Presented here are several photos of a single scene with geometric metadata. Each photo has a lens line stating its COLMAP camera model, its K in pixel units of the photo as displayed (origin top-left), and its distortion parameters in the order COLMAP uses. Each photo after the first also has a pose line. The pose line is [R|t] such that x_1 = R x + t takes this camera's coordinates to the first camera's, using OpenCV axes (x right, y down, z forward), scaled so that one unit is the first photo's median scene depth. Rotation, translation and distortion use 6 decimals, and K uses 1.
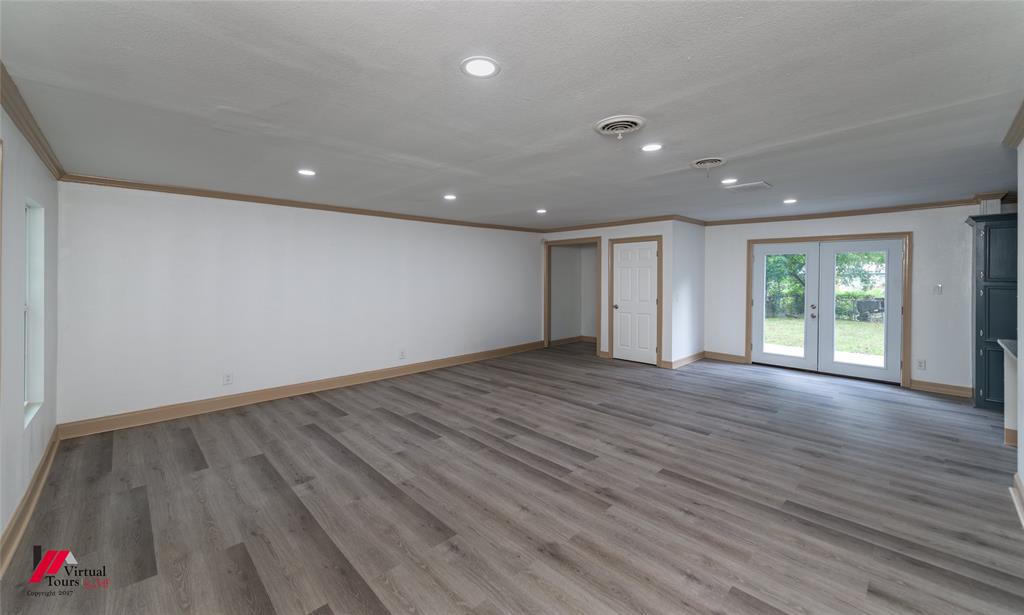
lens RADIAL K [[400.0, 0, 512.6], [0, 400.0, 276.7], [0, 0, 1]] dist [0.013988, -0.000119]
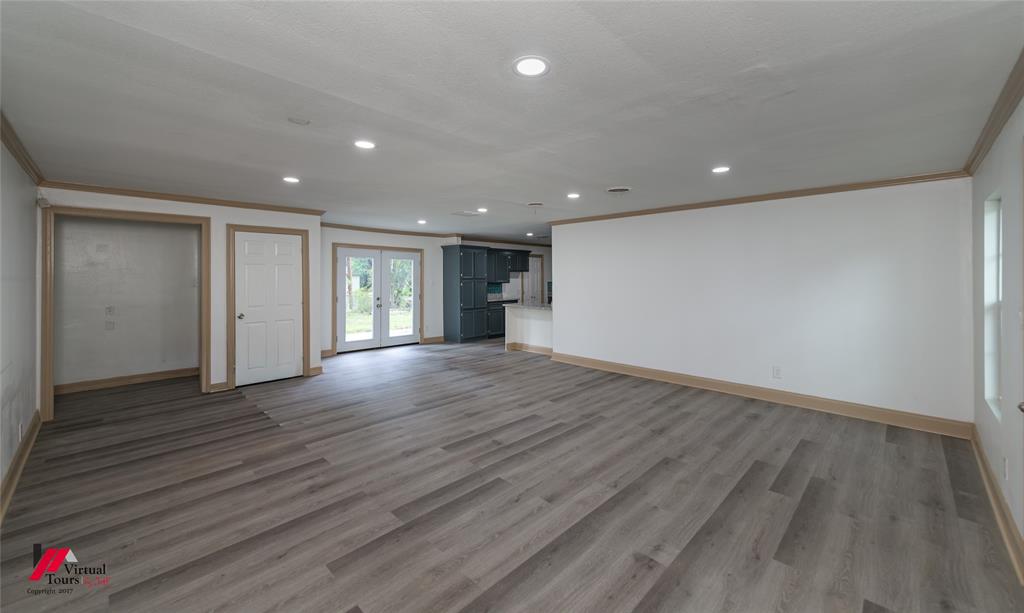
lens RADIAL K [[400.0, 0, 512.6], [0, 400.0, 275.7], [0, 0, 1]] dist [0.013988, -0.000119]
pose [[-0.024191, 0.002033, 0.999705, -1.043241], [0.002245, 0.999996, -0.001979, 0.003711], [-0.999705, 0.002196, -0.024195, 1.067489]]
